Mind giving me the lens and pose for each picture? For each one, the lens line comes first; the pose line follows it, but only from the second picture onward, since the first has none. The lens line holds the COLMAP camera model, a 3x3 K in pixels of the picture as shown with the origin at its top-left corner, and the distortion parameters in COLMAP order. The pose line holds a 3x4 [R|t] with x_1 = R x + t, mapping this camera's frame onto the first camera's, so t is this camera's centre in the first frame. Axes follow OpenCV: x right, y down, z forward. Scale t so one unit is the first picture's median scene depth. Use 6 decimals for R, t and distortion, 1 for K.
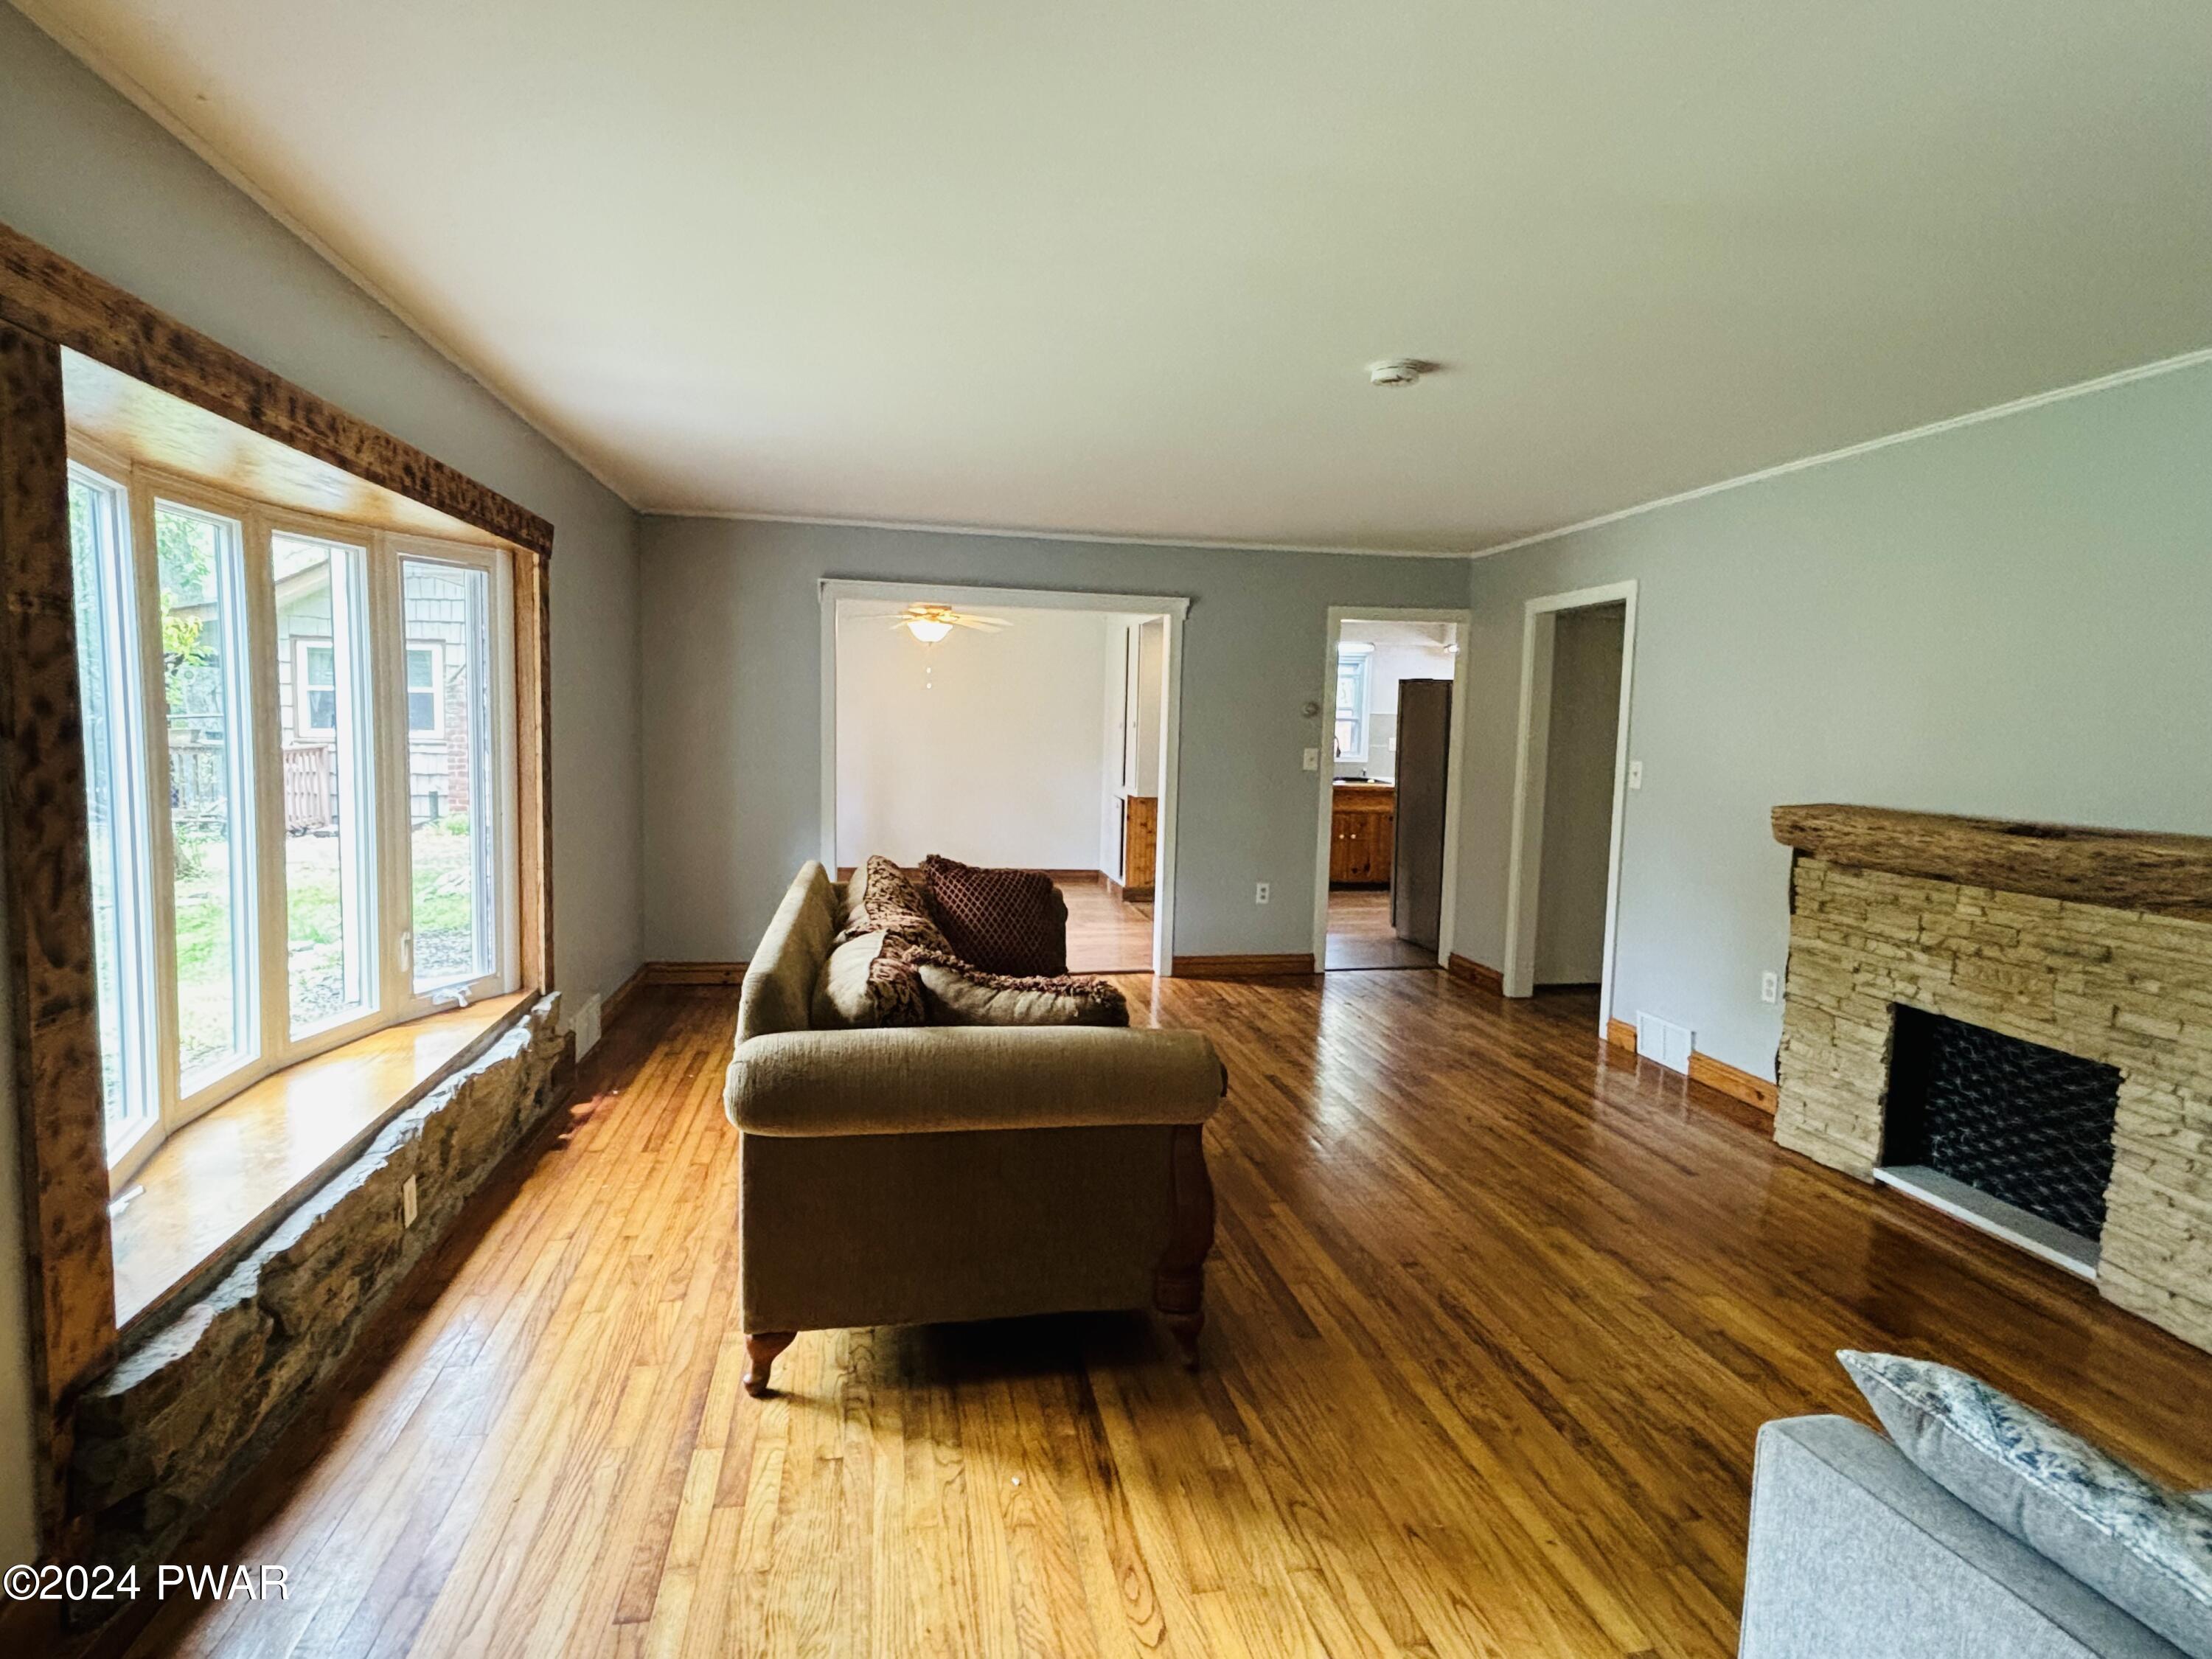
lens RADIAL K [[1163.0, 0, 1101.1], [0, 1163.0, 818.8], [0, 0, 1]] dist [-0.000375, -0.000859]
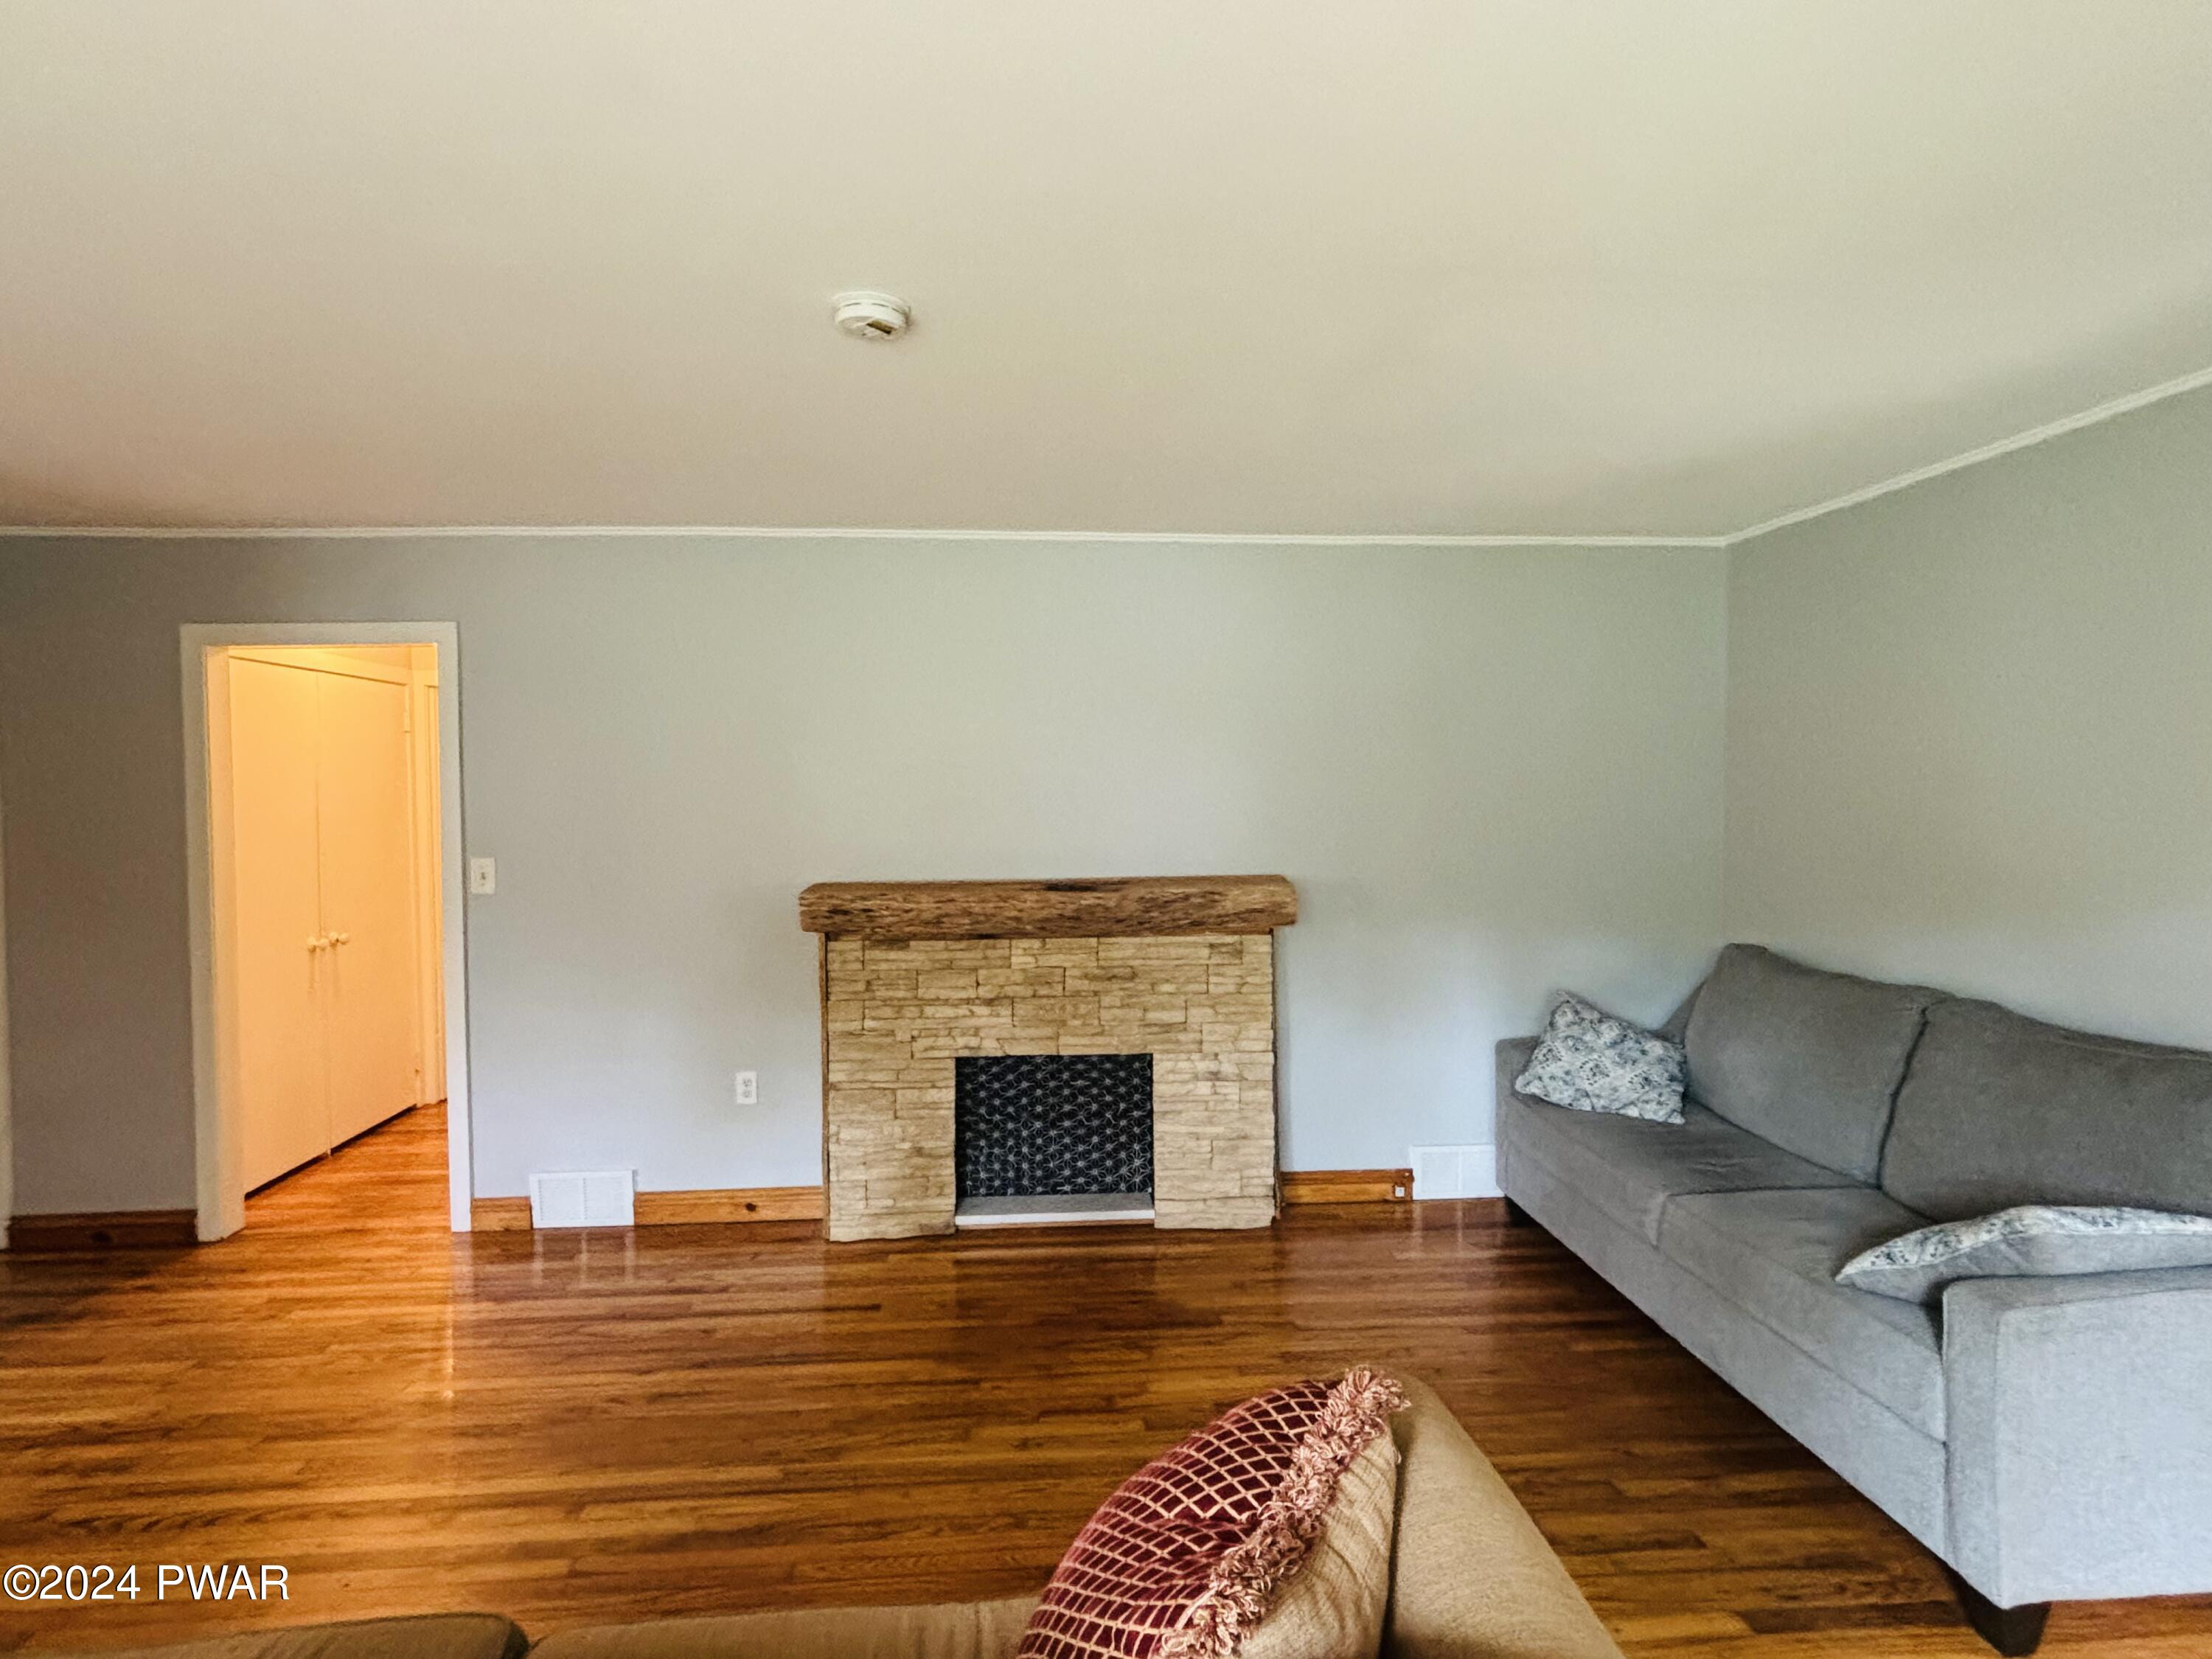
lens RADIAL K [[1139.1, 0, 1104.9], [0, 1139.1, 777.4], [0, 0, 1]] dist [-0.002276, -0.001271]
pose [[0.111514, -0.014208, 0.993661, -0.363431], [0.098683, 0.995114, 0.003154, -0.094371], [-0.988851, 0.097706, 0.112371, 0.719206]]
